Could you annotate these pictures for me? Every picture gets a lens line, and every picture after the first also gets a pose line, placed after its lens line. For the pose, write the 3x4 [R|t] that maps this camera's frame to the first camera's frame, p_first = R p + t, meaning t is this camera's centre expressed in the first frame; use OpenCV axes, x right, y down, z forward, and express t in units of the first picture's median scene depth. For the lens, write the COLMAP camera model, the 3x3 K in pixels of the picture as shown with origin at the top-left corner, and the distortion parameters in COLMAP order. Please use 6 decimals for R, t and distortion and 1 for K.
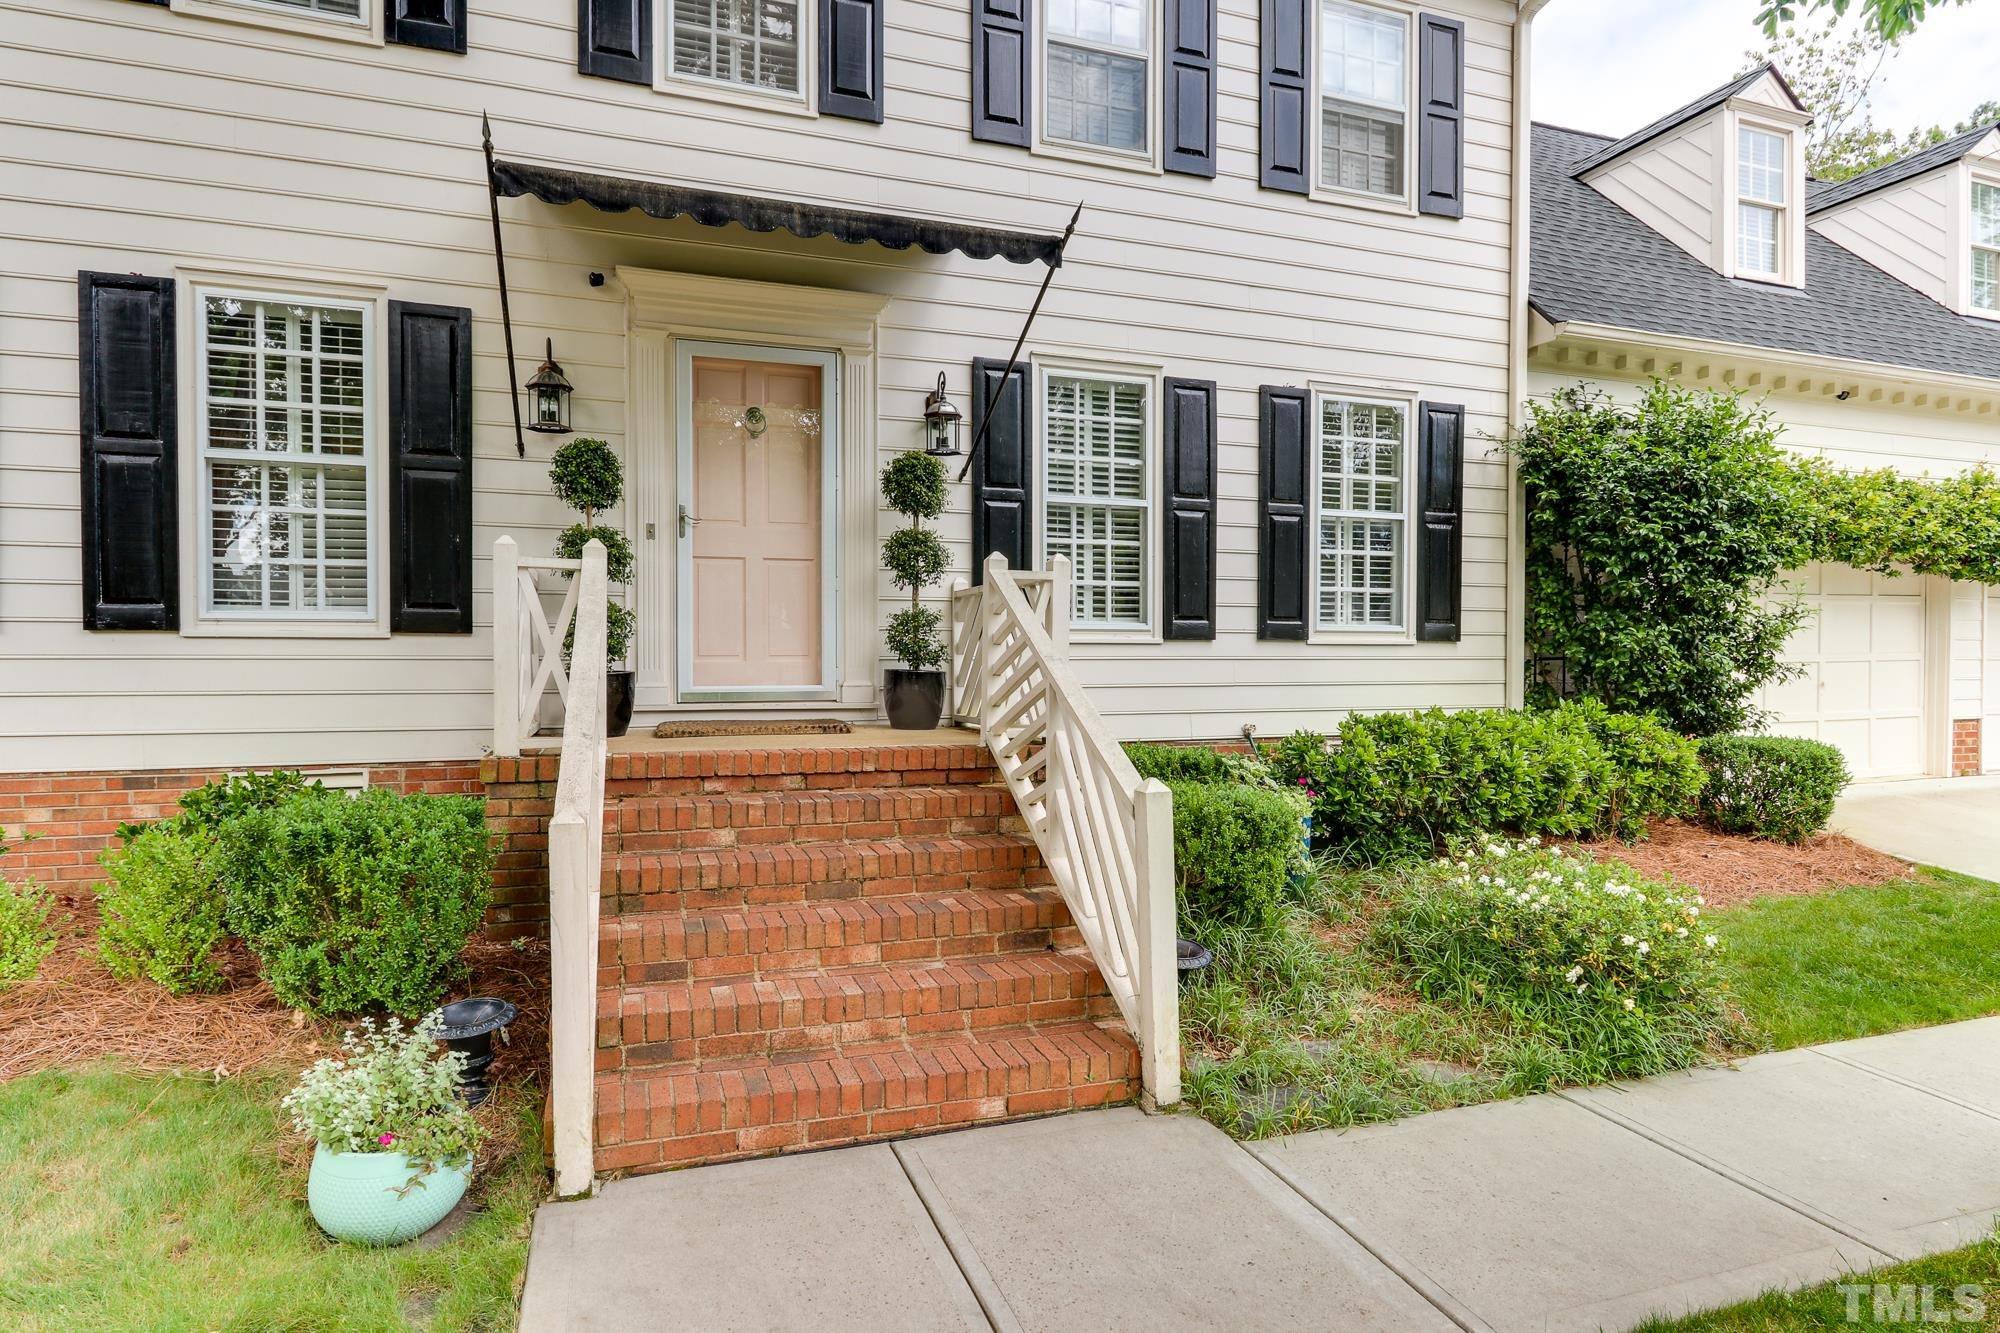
lens RADIAL K [[1183.5, 0, 999.5], [0, 1183.5, 675.9], [0, 0, 1]] dist [0.004220, -0.000260]
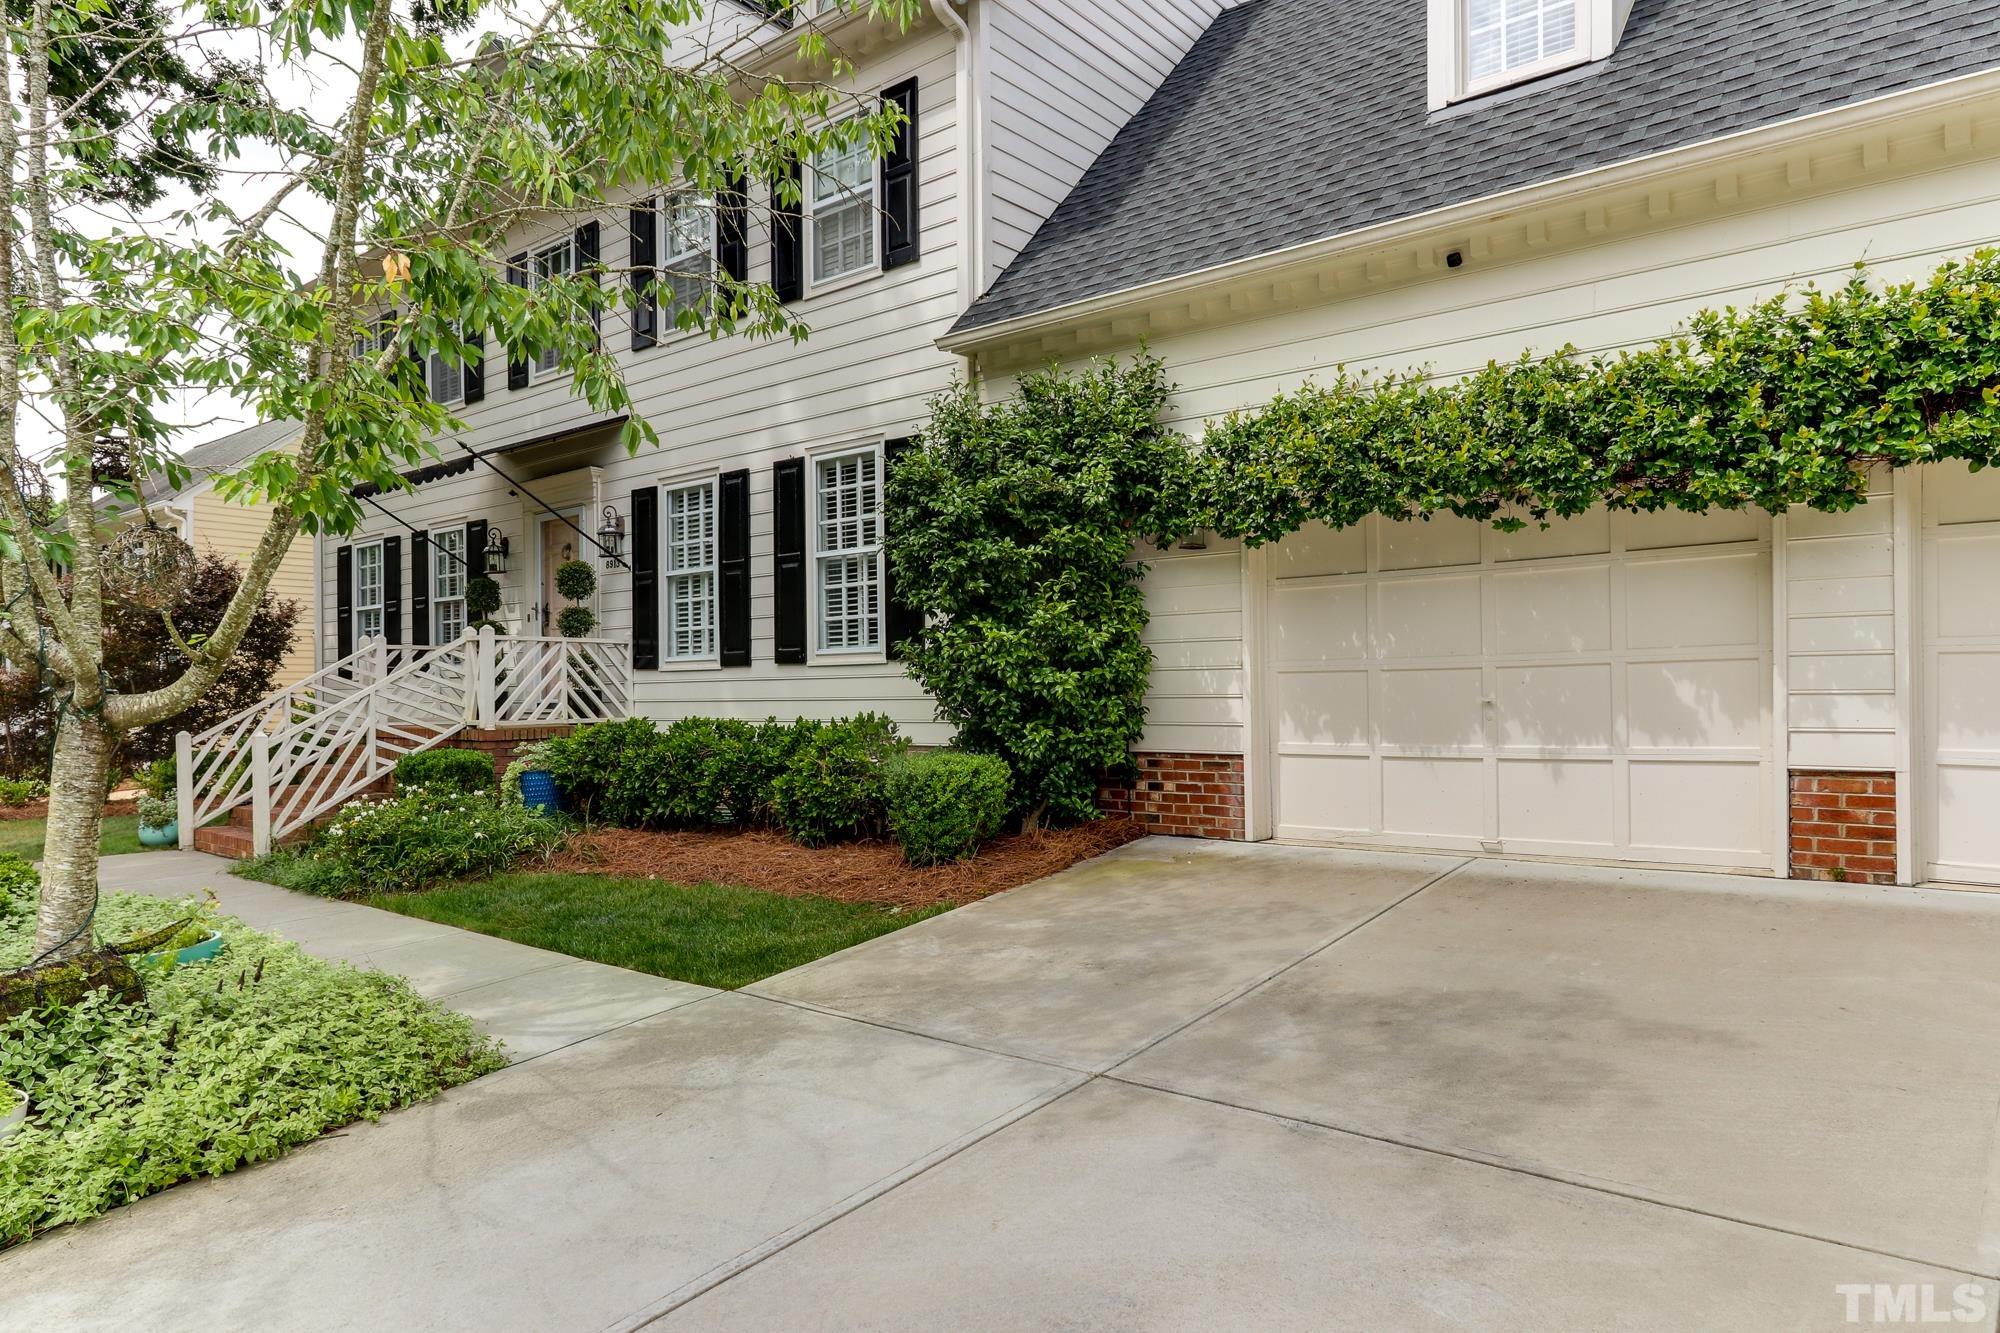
lens RADIAL K [[1212.6, 0, 998.1], [0, 1212.6, 663.3], [0, 0, 1]] dist [-0.004235, 0.000399]
pose [[0.502463, -0.019603, -0.864376, 1.457620], [0.009819, 0.999808, -0.016966, -0.007208], [0.864543, 0.000037, 0.502559, 0.557640]]
